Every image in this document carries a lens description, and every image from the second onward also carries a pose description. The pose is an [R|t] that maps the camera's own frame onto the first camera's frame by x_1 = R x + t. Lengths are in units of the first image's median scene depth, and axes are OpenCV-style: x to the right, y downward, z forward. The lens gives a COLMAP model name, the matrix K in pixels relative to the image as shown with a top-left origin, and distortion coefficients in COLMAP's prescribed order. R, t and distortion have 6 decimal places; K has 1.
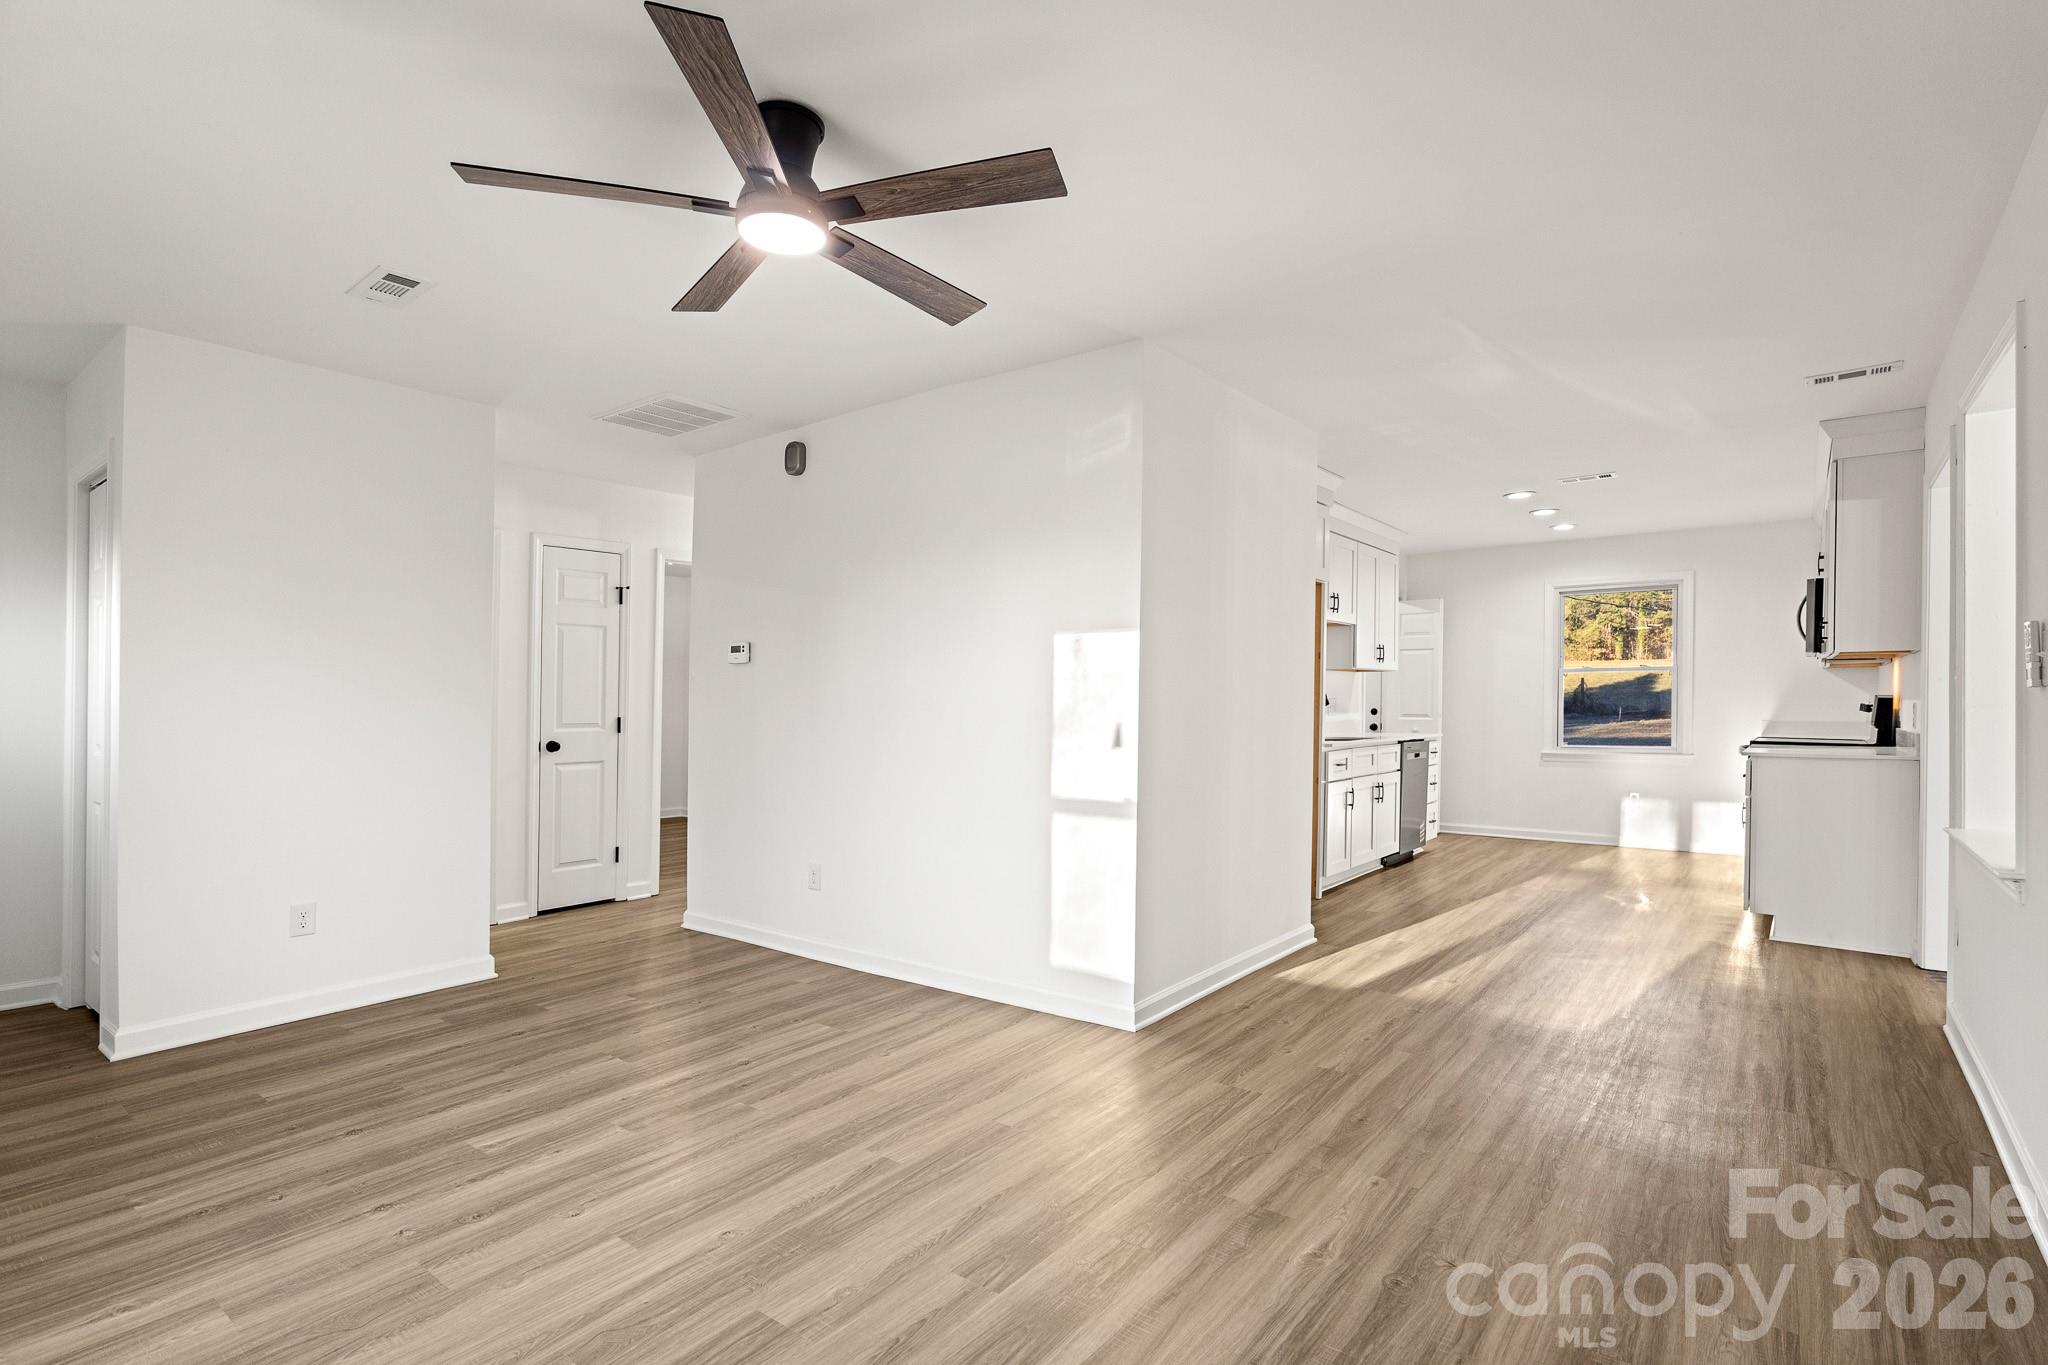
lens RADIAL K [[1016.3, 0, 1014.9], [0, 1016.3, 705.2], [0, 0, 1]] dist [-0.000324, 0.000426]
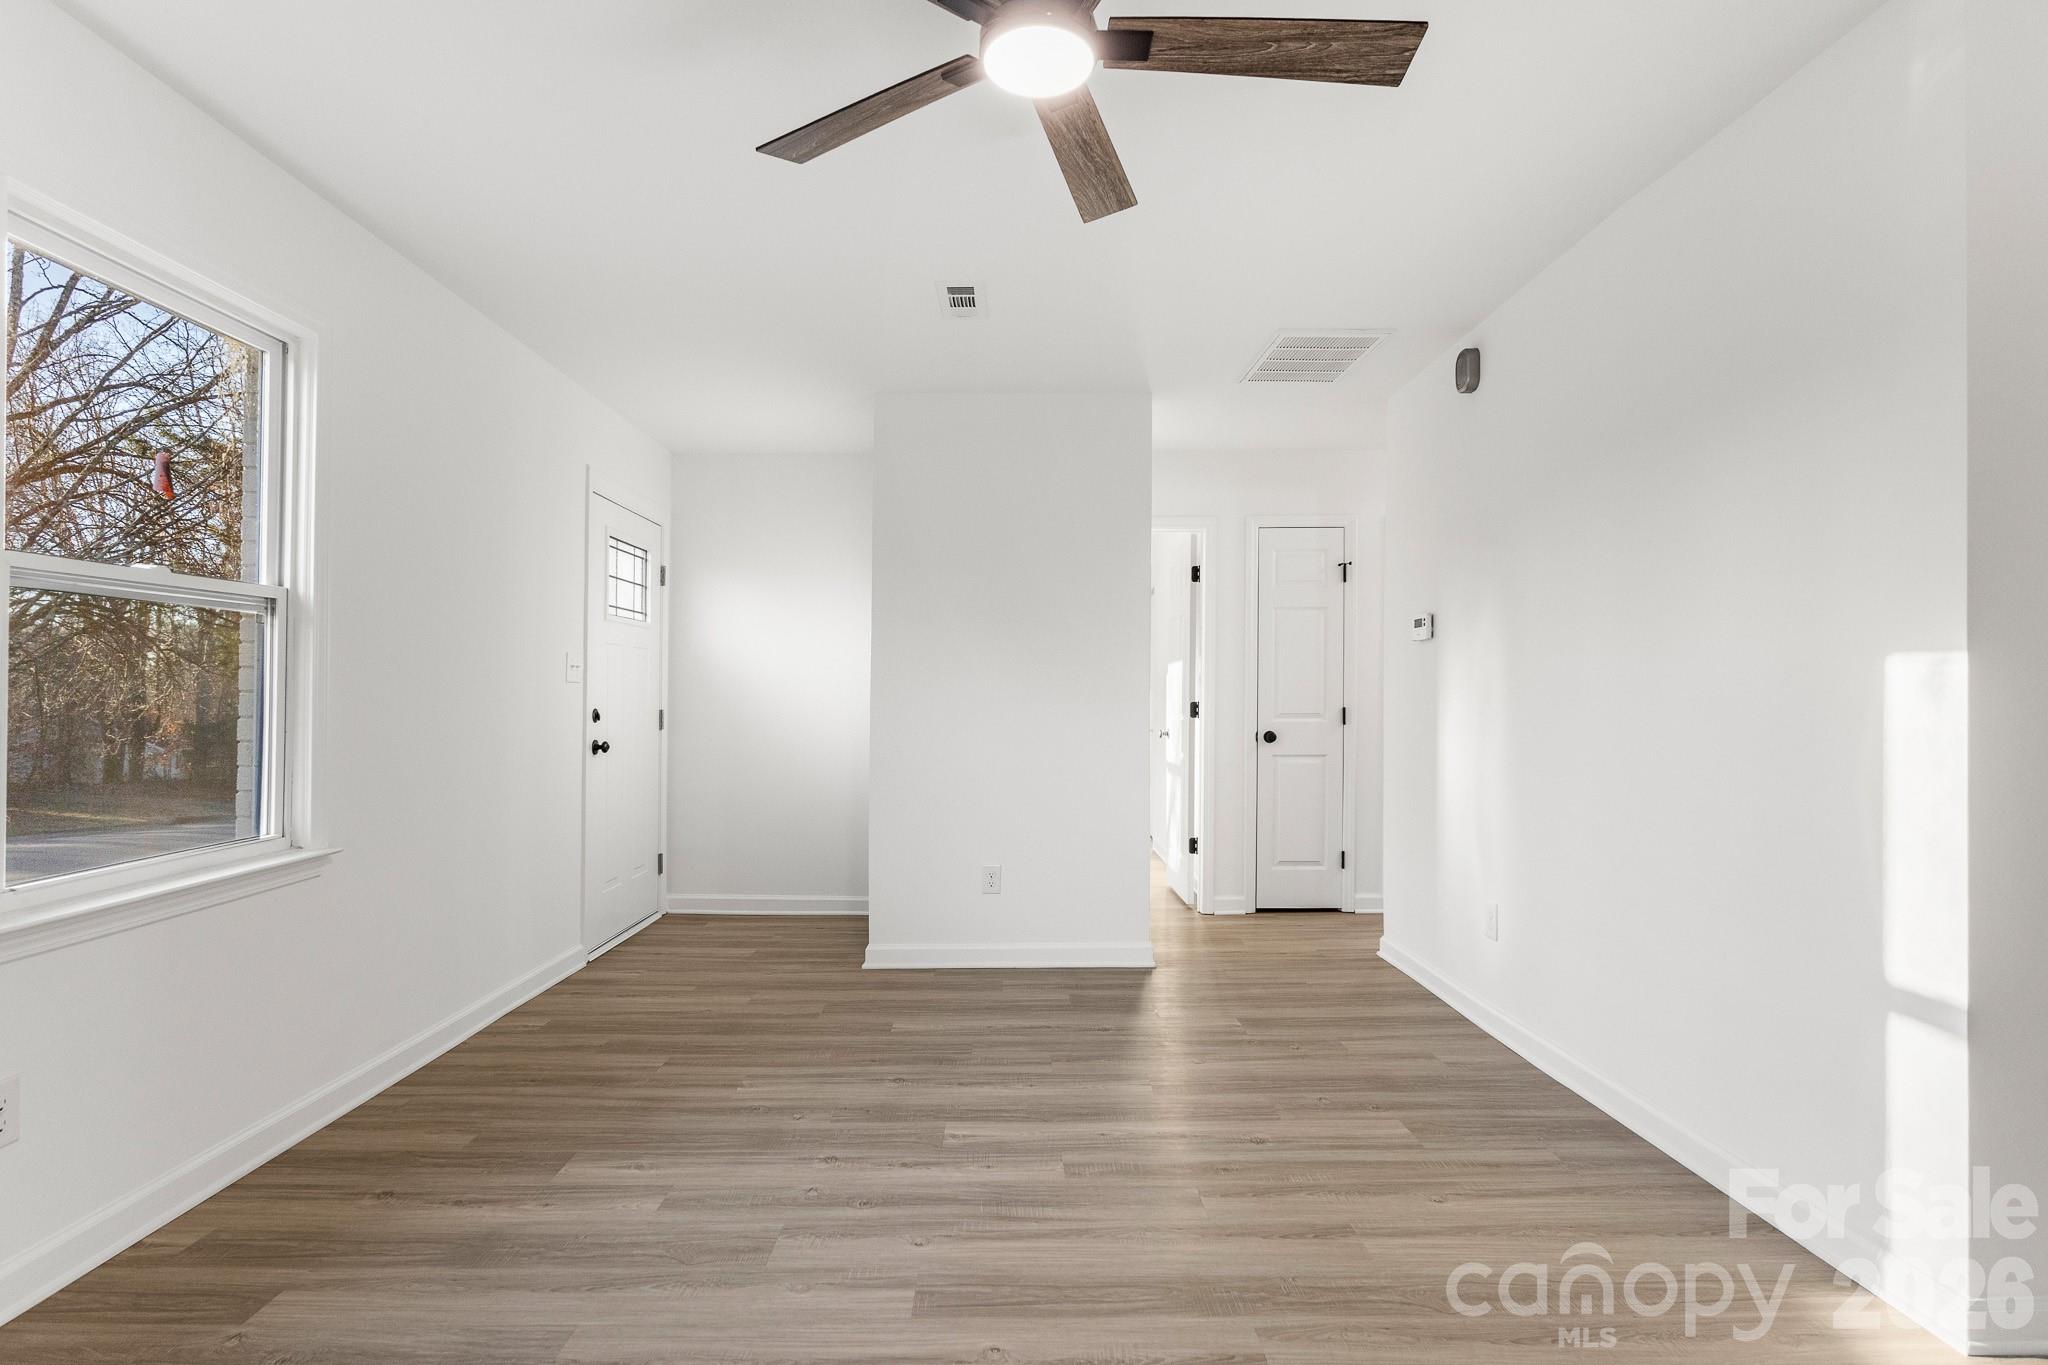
lens RADIAL K [[1016.3, 0, 982.4], [0, 1016.3, 680.2], [0, 0, 1]] dist [-0.000324, 0.000426]
pose [[0.607272, -0.013069, -0.794387, 0.281470], [-0.002768, 0.999824, -0.018565, 0.011463], [0.794489, 0.013473, 0.607129, 0.412787]]
